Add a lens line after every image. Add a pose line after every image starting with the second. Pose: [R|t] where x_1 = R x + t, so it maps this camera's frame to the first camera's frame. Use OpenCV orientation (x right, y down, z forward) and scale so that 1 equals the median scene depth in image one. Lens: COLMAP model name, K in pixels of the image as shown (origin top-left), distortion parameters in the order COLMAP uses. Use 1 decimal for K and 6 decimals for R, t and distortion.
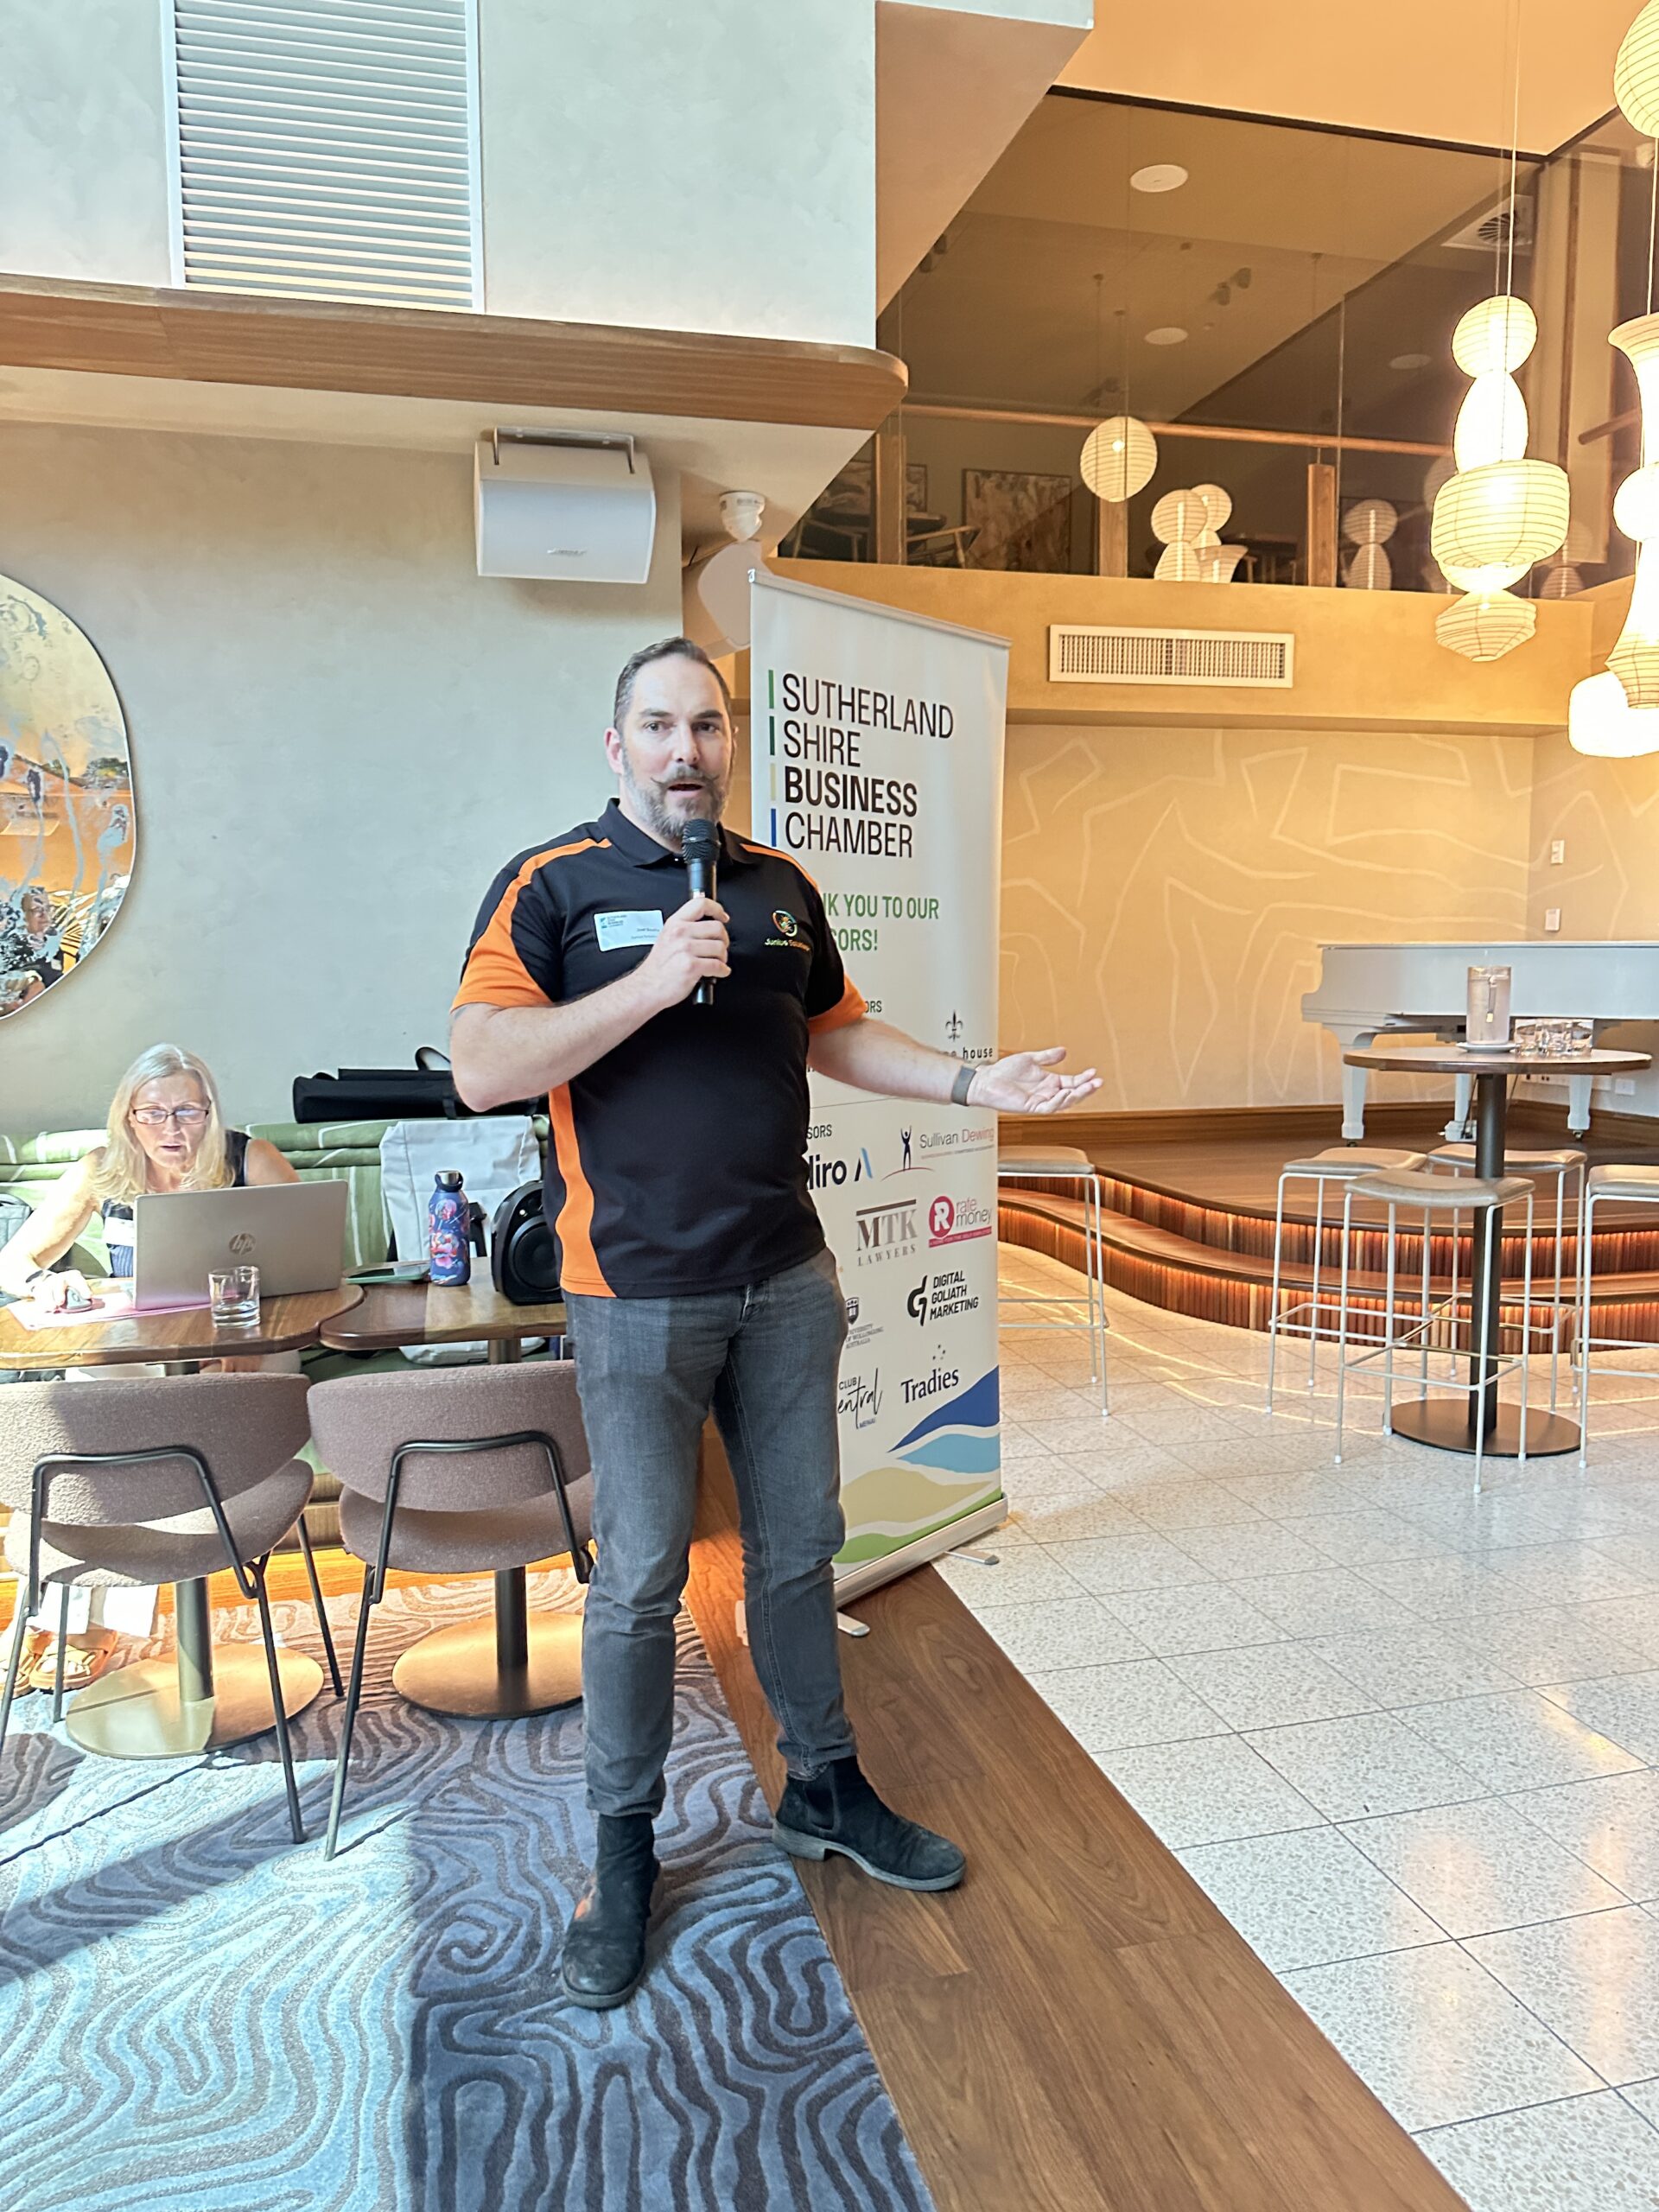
lens RADIAL K [[1630.1, 0, 829.5], [0, 1630.1, 1106.0], [0, 0, 1]] dist [0.095244, -0.099545]
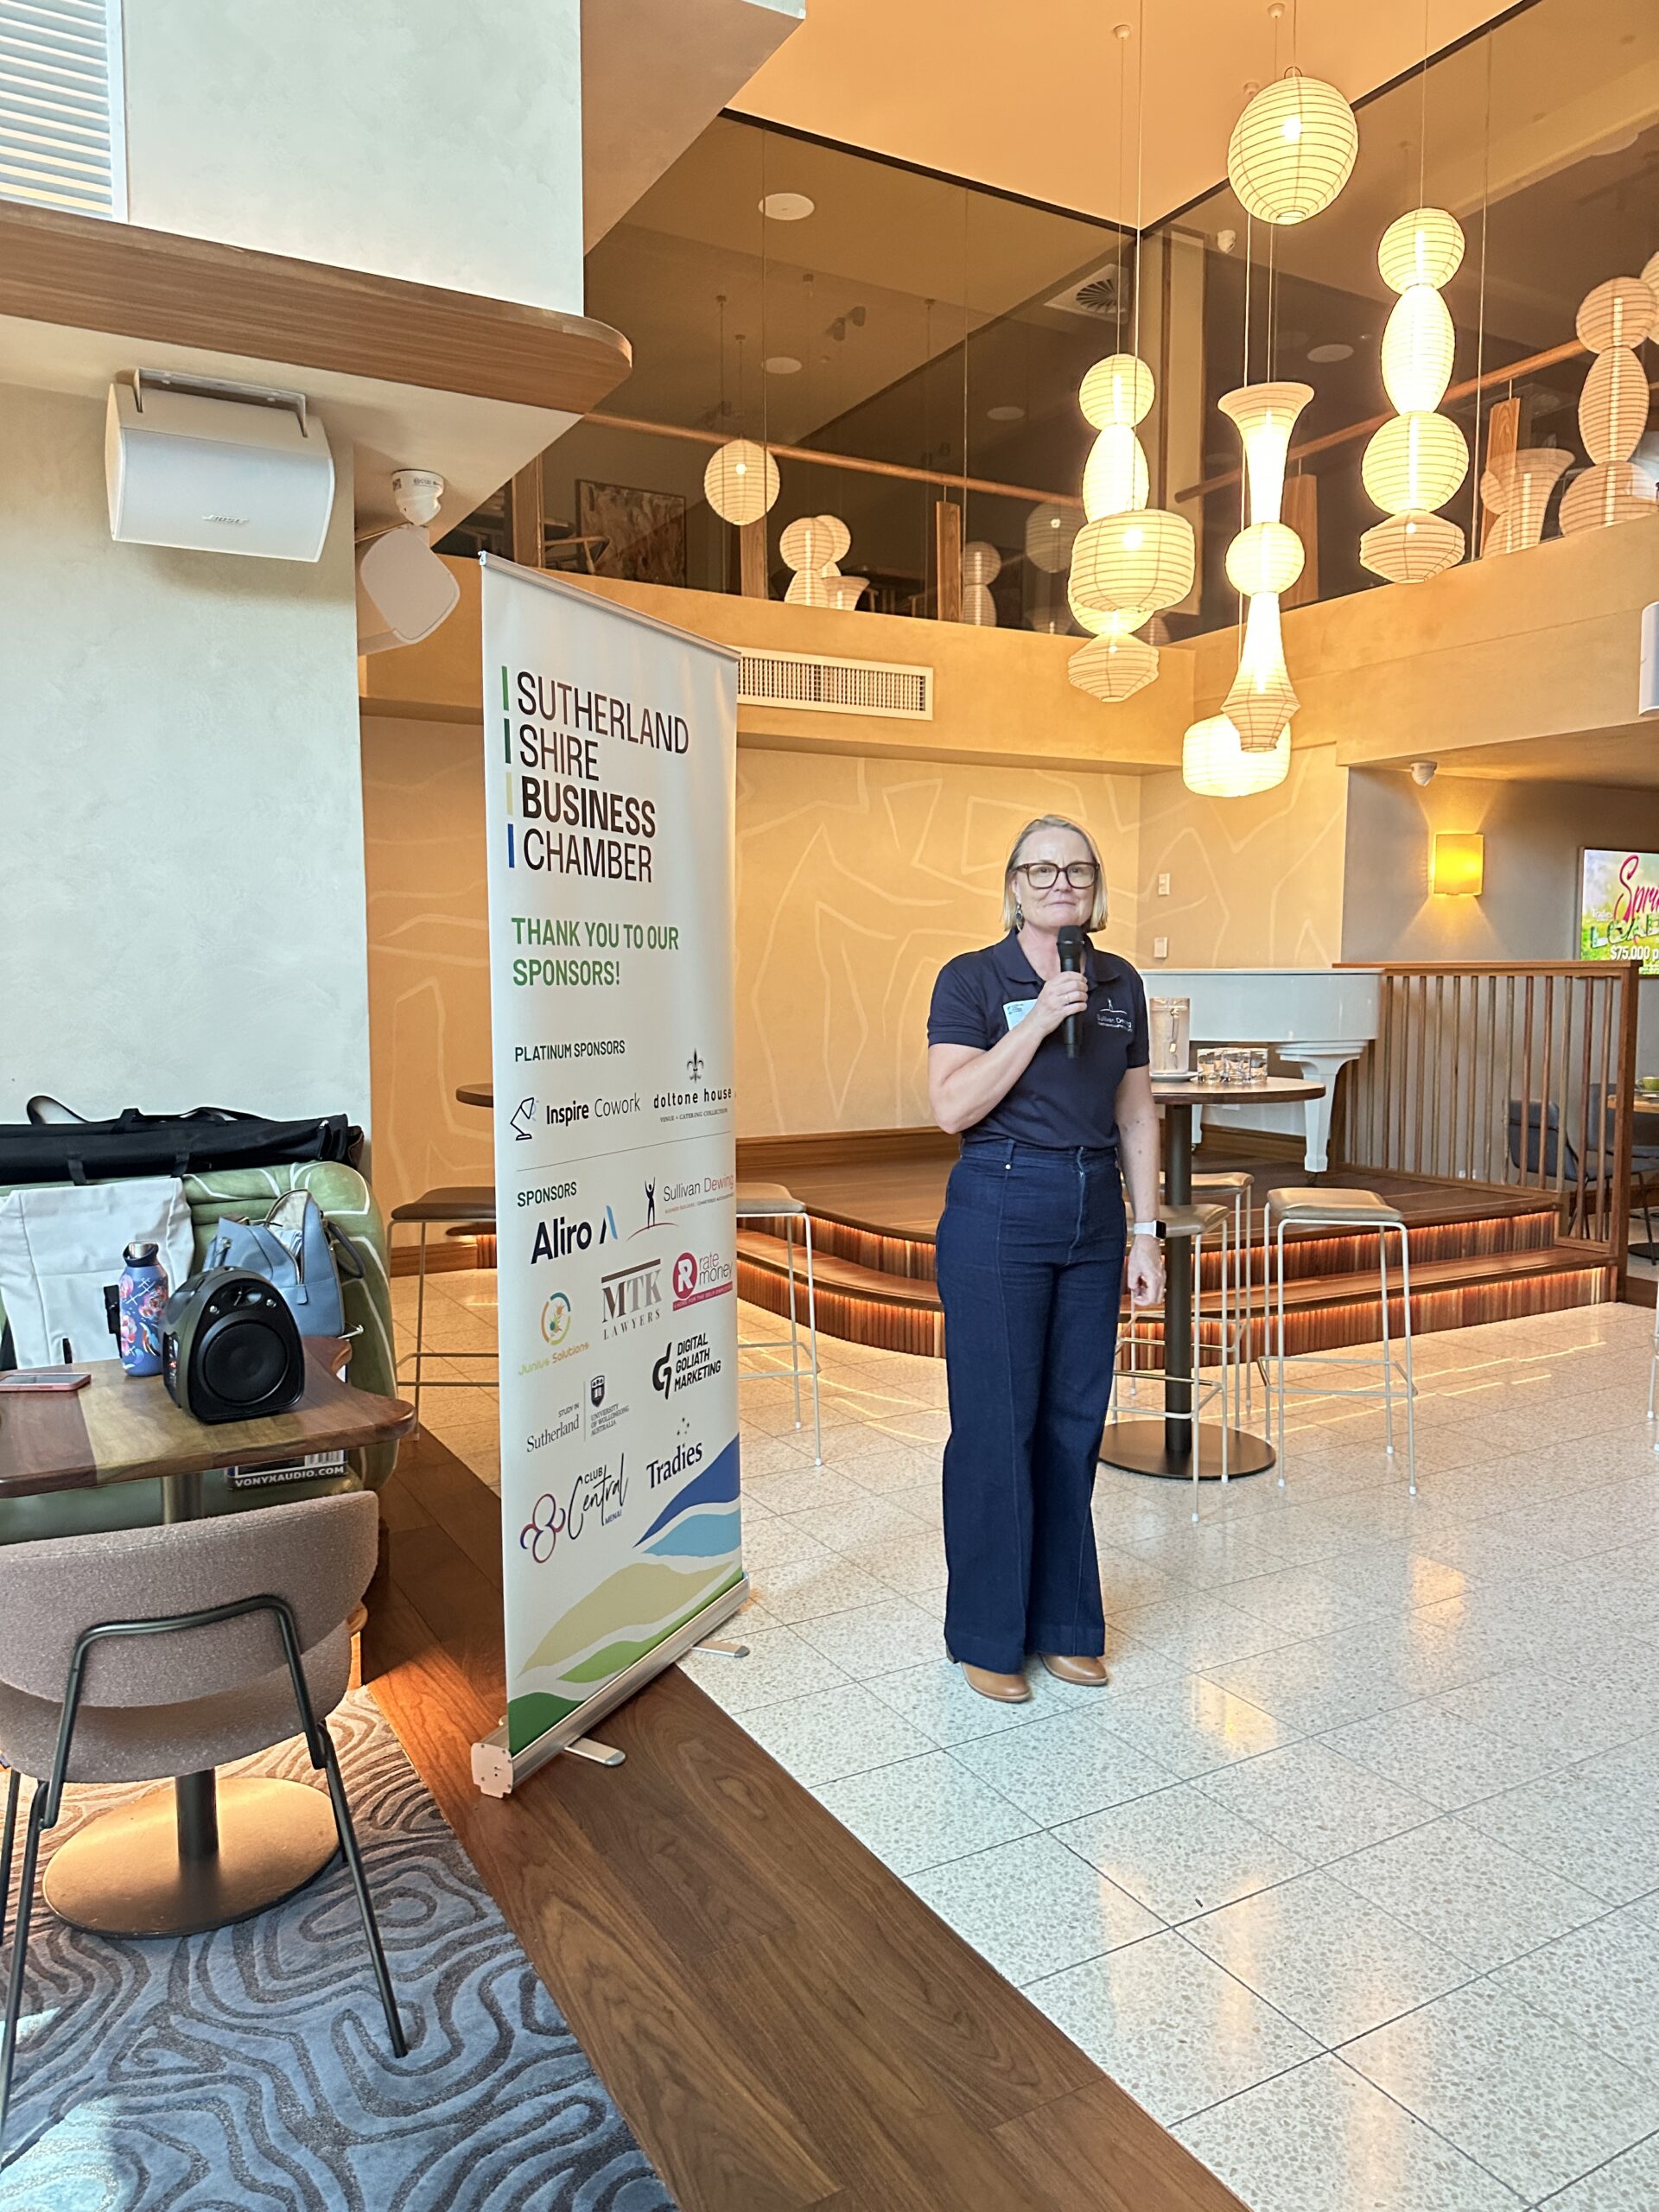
lens RADIAL K [[1587.7, 0, 825.8], [0, 1587.7, 1092.8], [0, 0, 1]] dist [0.158841, -0.281725]
pose [[0.966522, -0.017203, 0.256007, -0.080022], [0.020923, 0.999711, -0.011814, -0.021753], [-0.255730, 0.016775, 0.966603, 0.115963]]
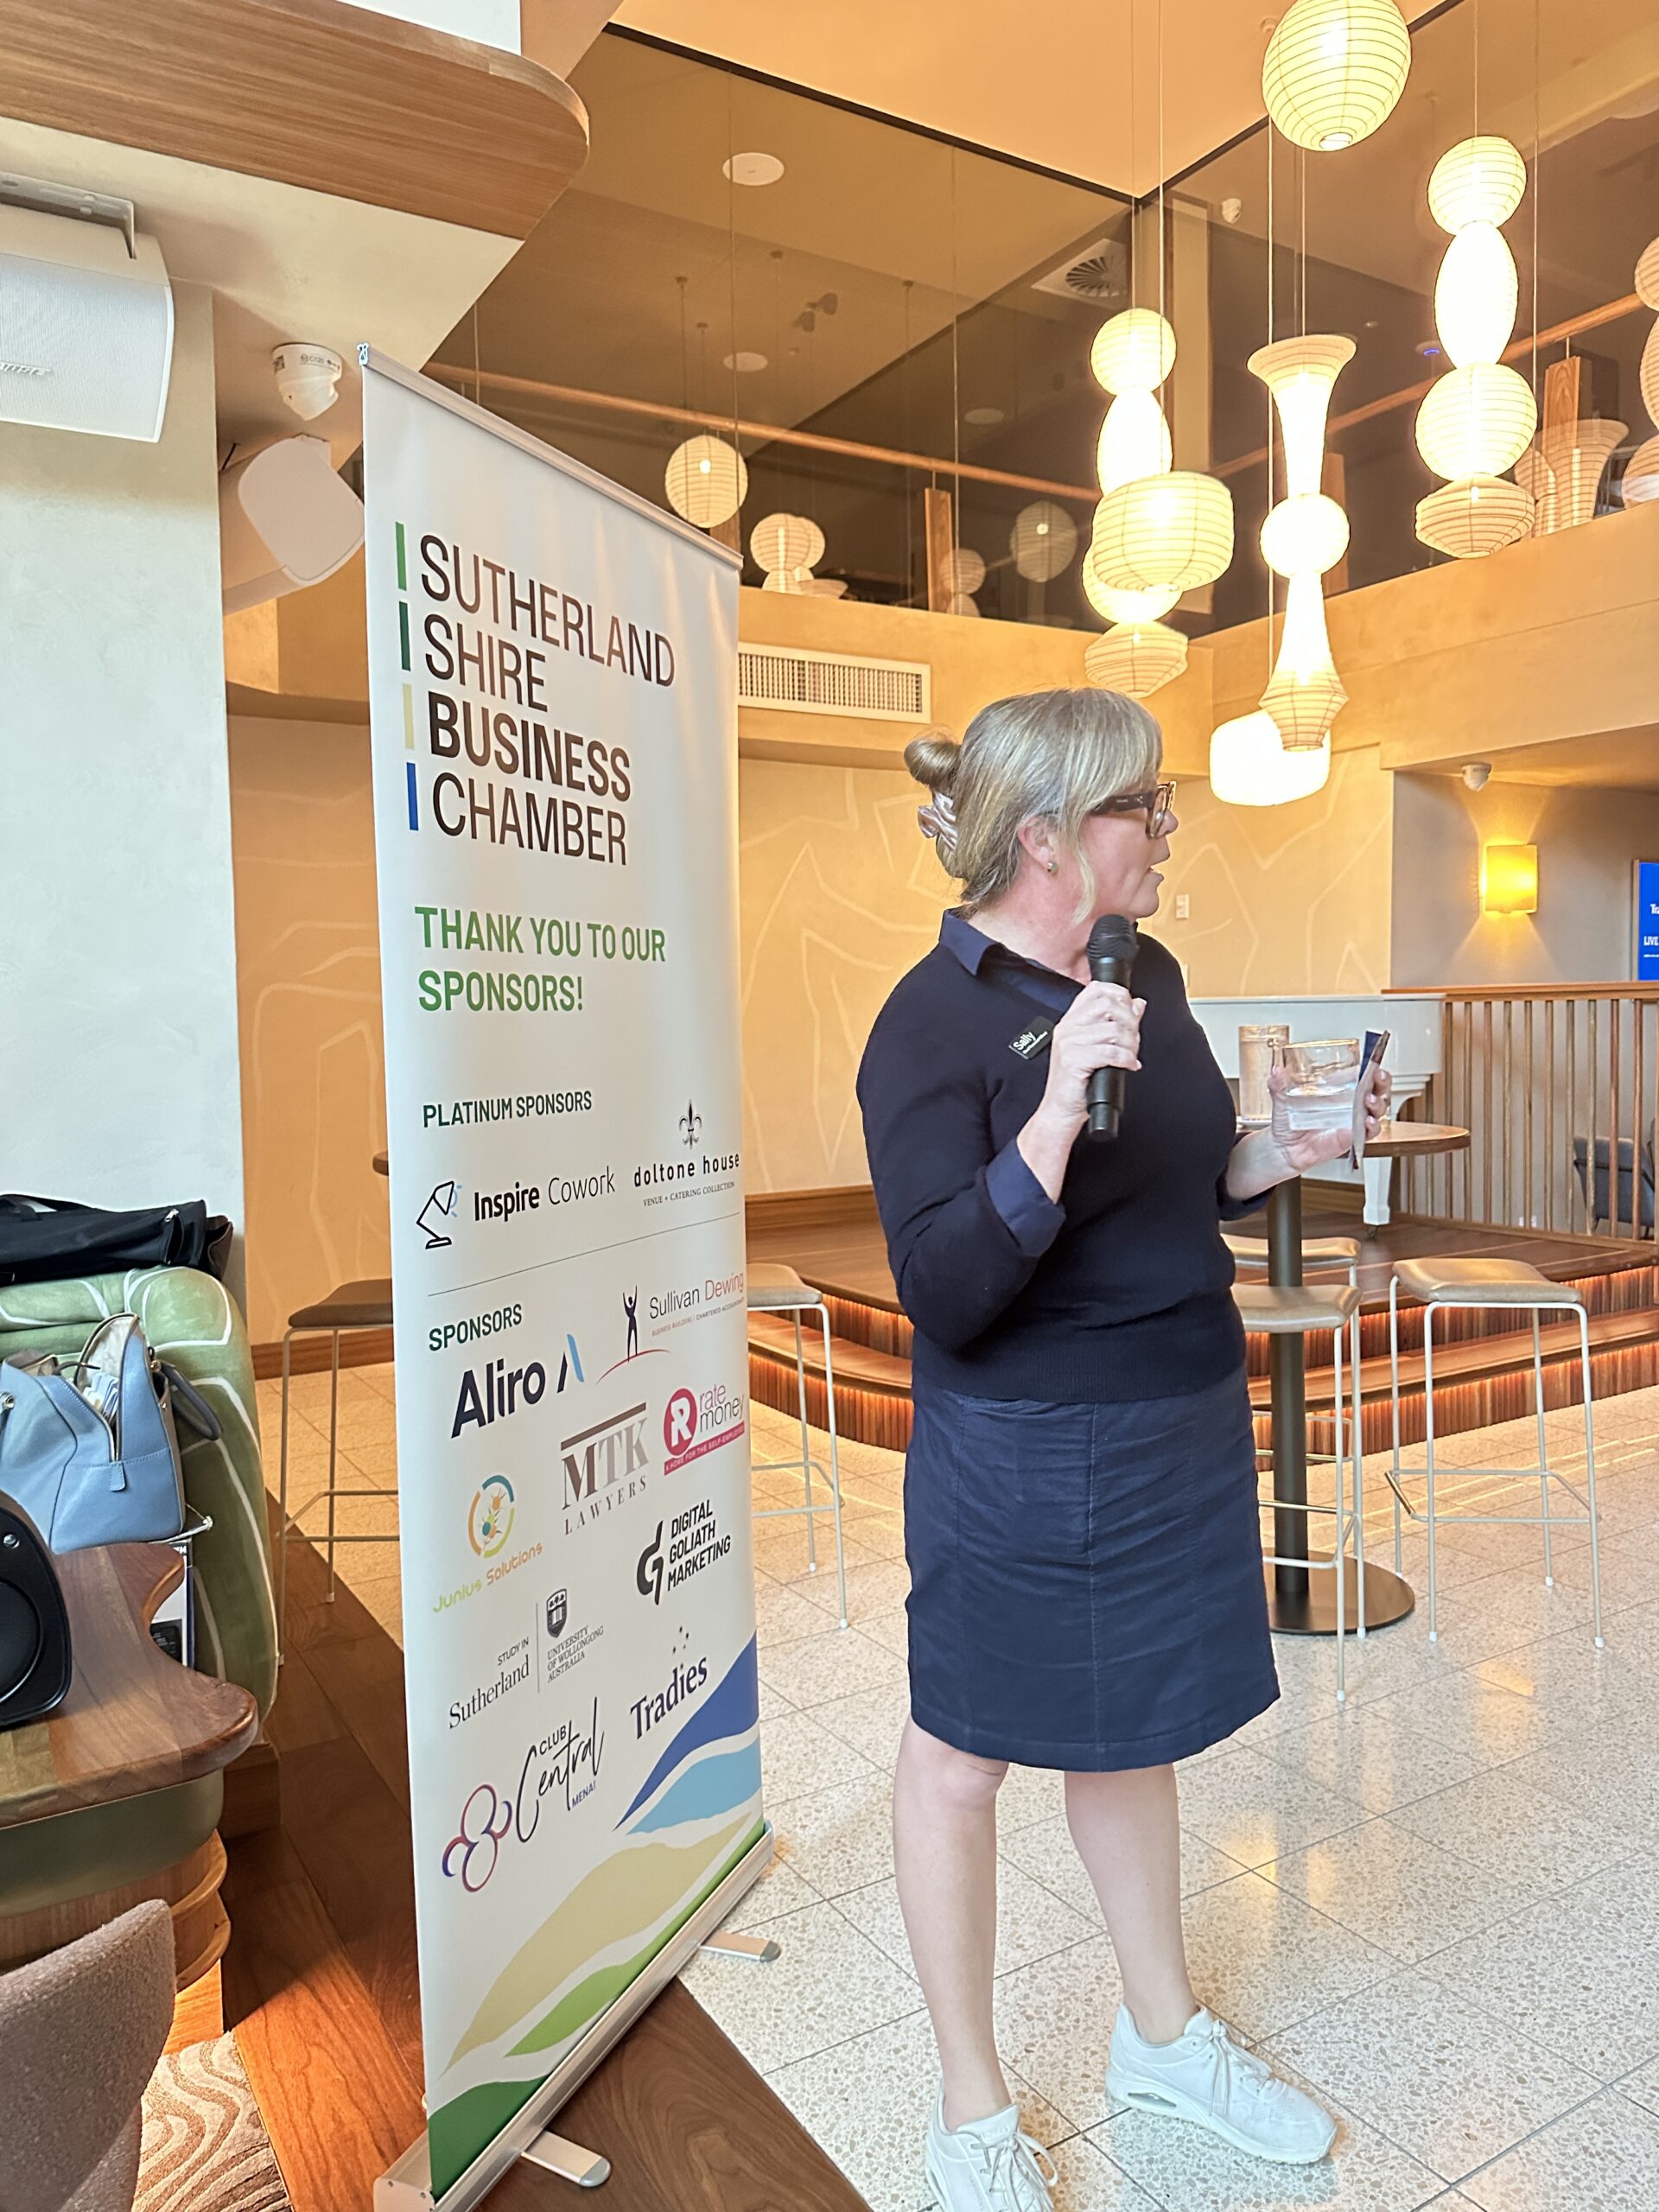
lens RADIAL K [[1544.1, 0, 825.4], [0, 1544.1, 1088.9], [0, 0, 1]] dist [0.132683, -0.202971]
pose [[0.958822, -0.026999, 0.282721, -0.045464], [0.040103, 0.998368, -0.040665, -0.035621], [-0.281162, 0.050328, 0.958340, 0.383744]]
